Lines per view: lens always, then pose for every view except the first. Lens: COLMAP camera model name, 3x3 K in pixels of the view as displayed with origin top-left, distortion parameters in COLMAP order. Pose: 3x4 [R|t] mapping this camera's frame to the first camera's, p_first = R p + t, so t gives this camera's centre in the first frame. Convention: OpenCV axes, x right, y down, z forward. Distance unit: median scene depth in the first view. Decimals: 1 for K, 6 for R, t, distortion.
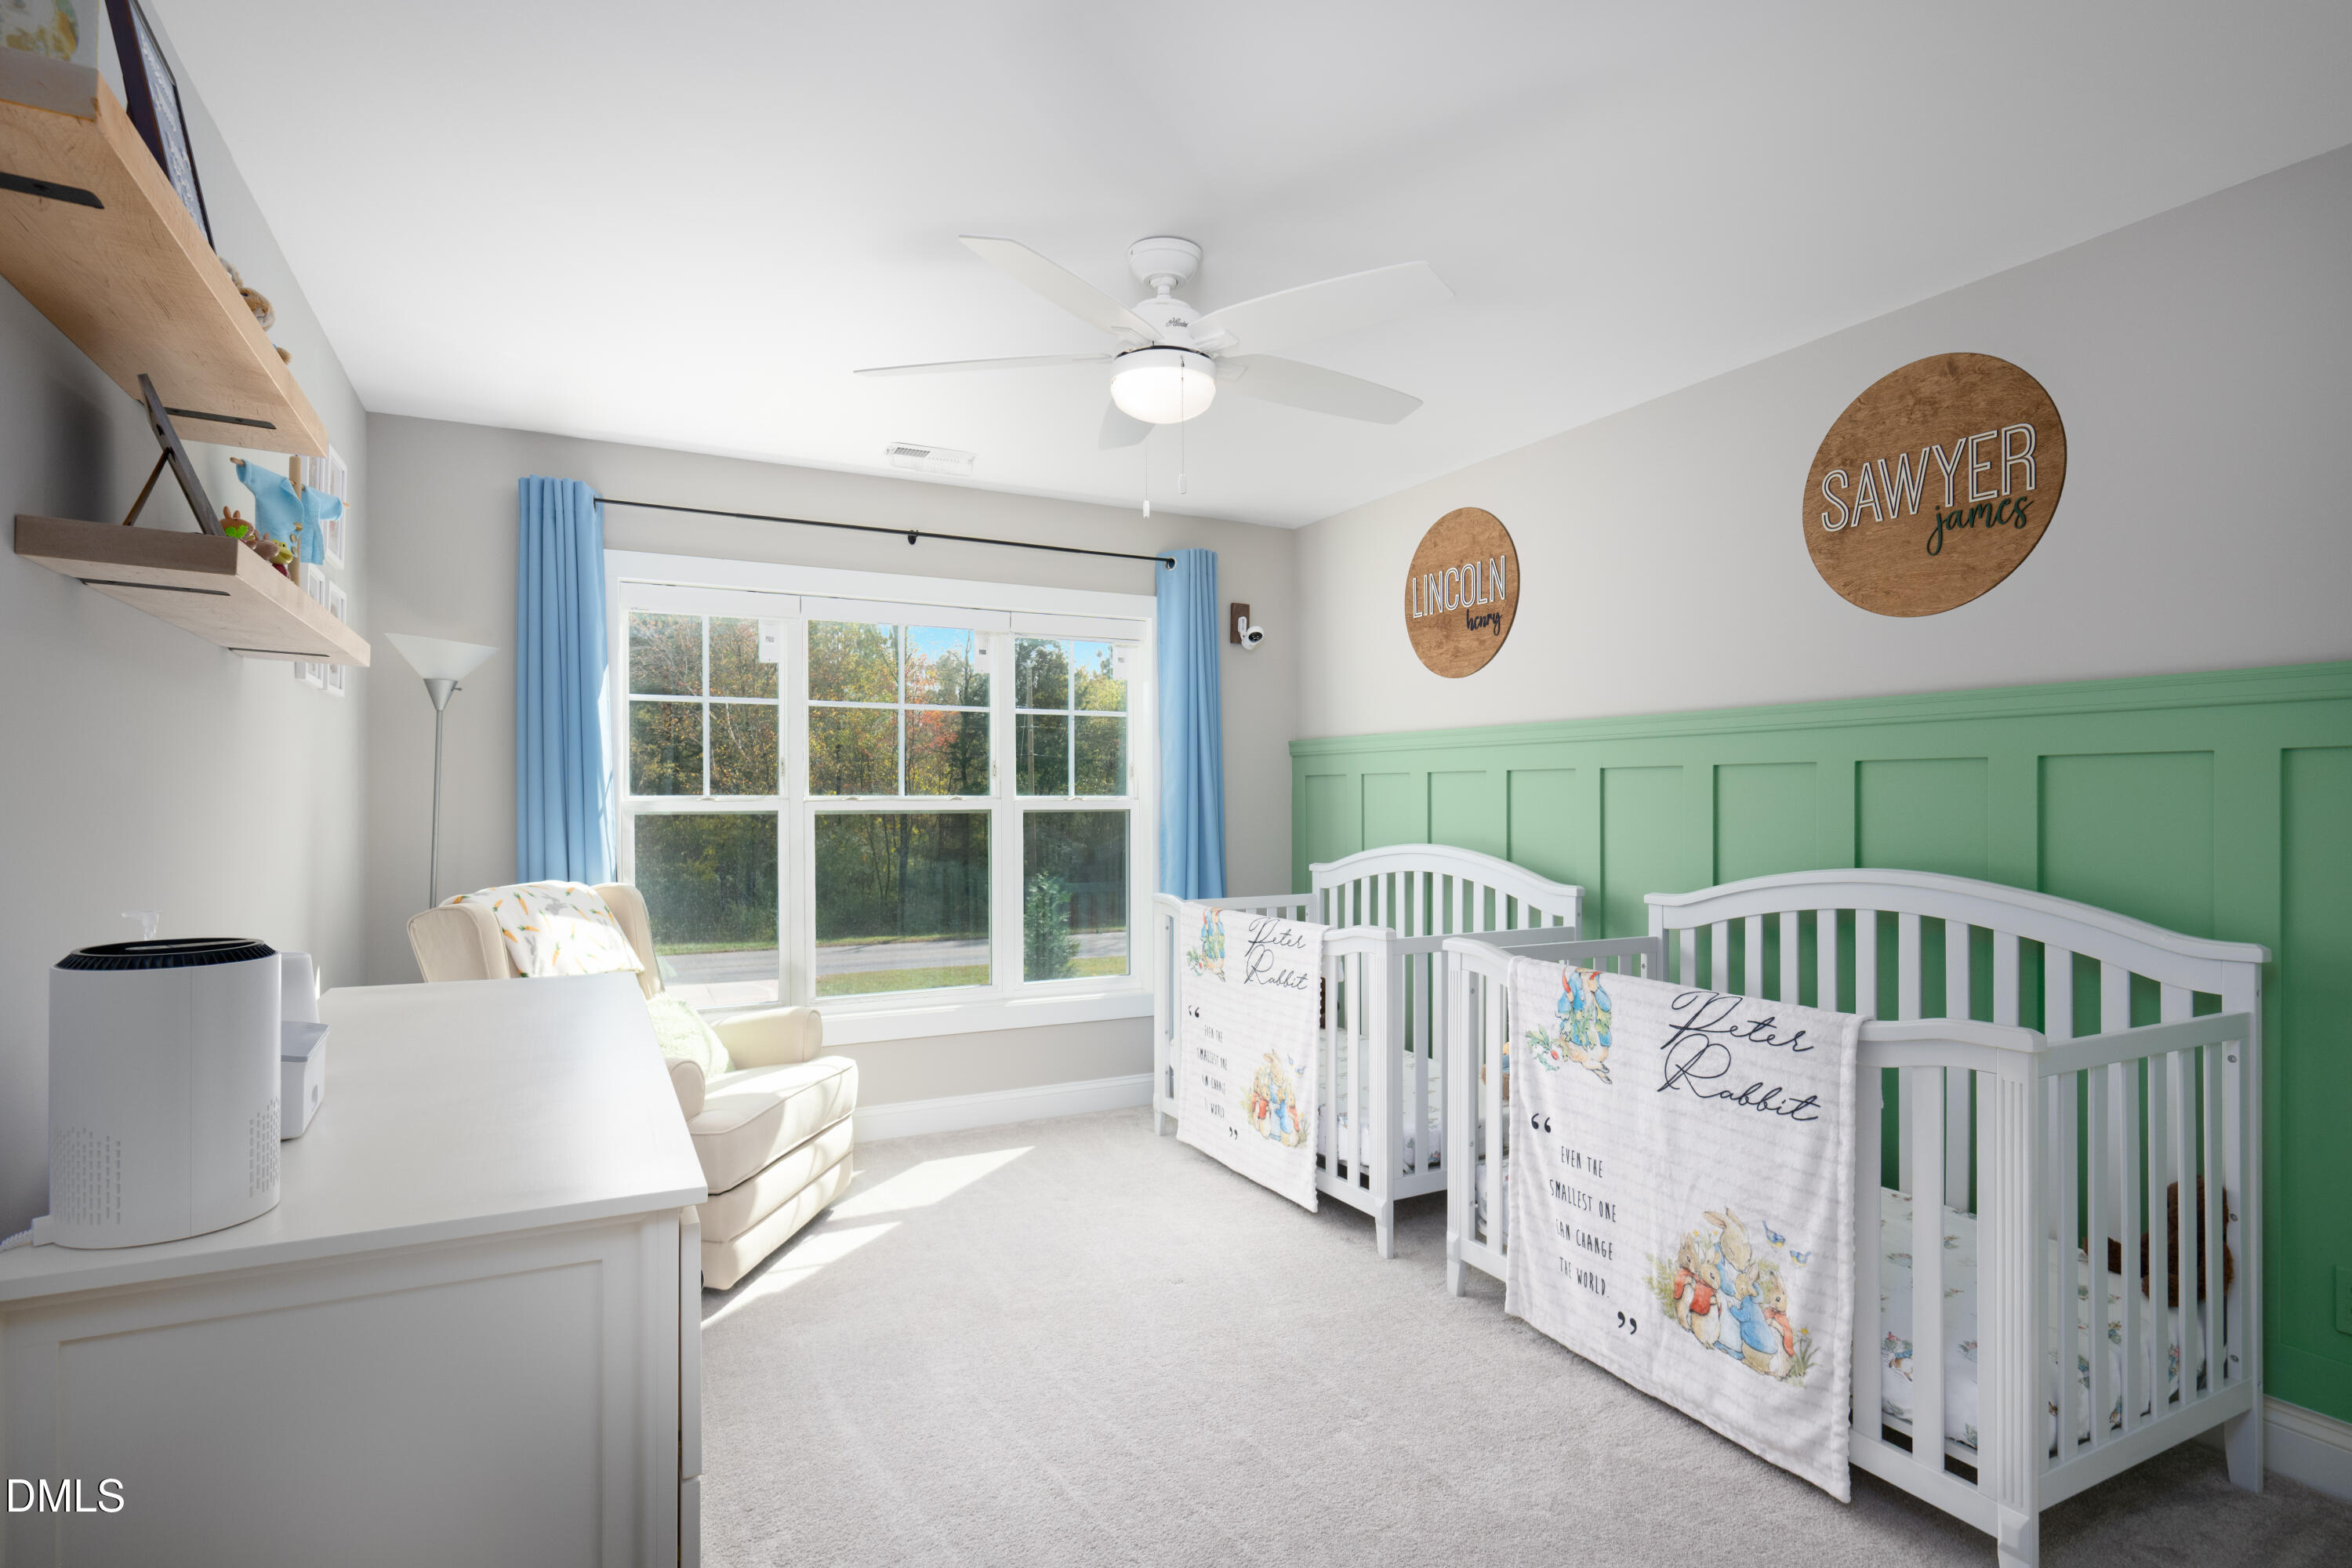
lens RADIAL K [[1205.2, 0, 1197.3], [0, 1205.2, 799.6], [0, 0, 1]] dist [-0.003127, 0.000296]
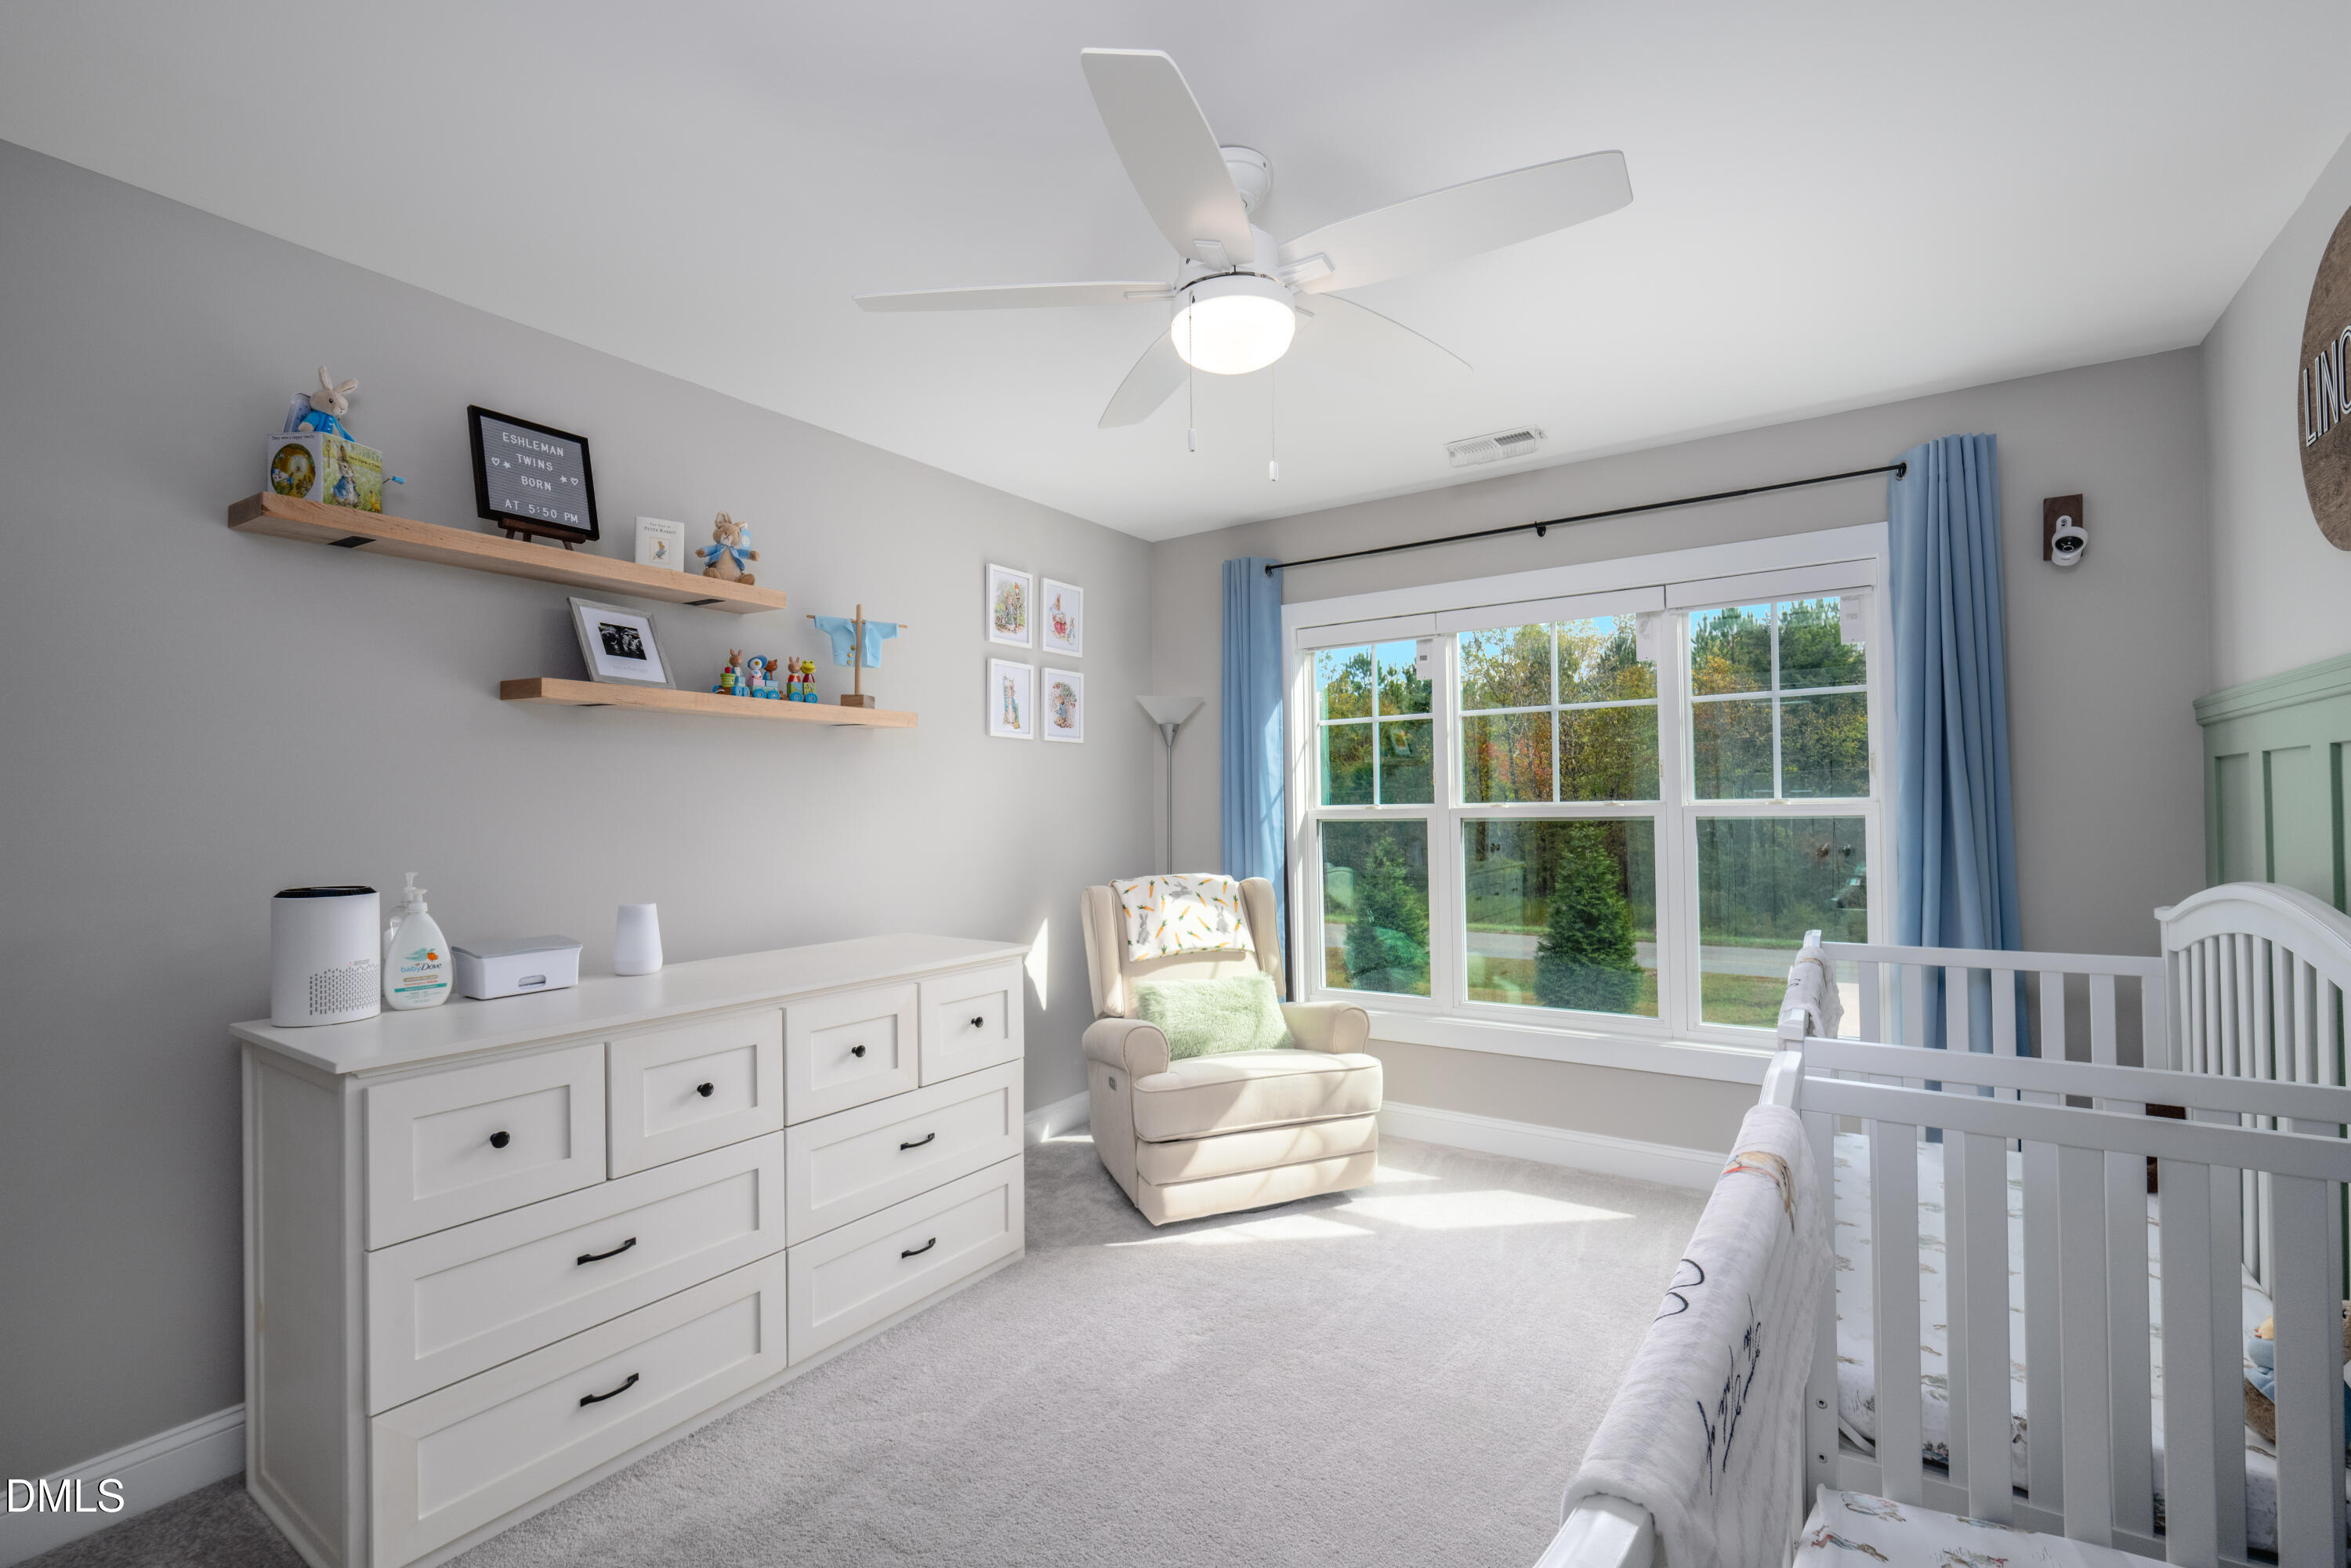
lens RADIAL K [[1052.2, 0, 1179.8], [0, 1052.2, 795.7], [0, 0, 1]] dist [0.004412, -0.000188]
pose [[0.460299, -0.018186, -0.887578, 0.366637], [0.012601, 0.999823, -0.013951, -0.000223], [0.887674, -0.004762, 0.460447, 0.367362]]
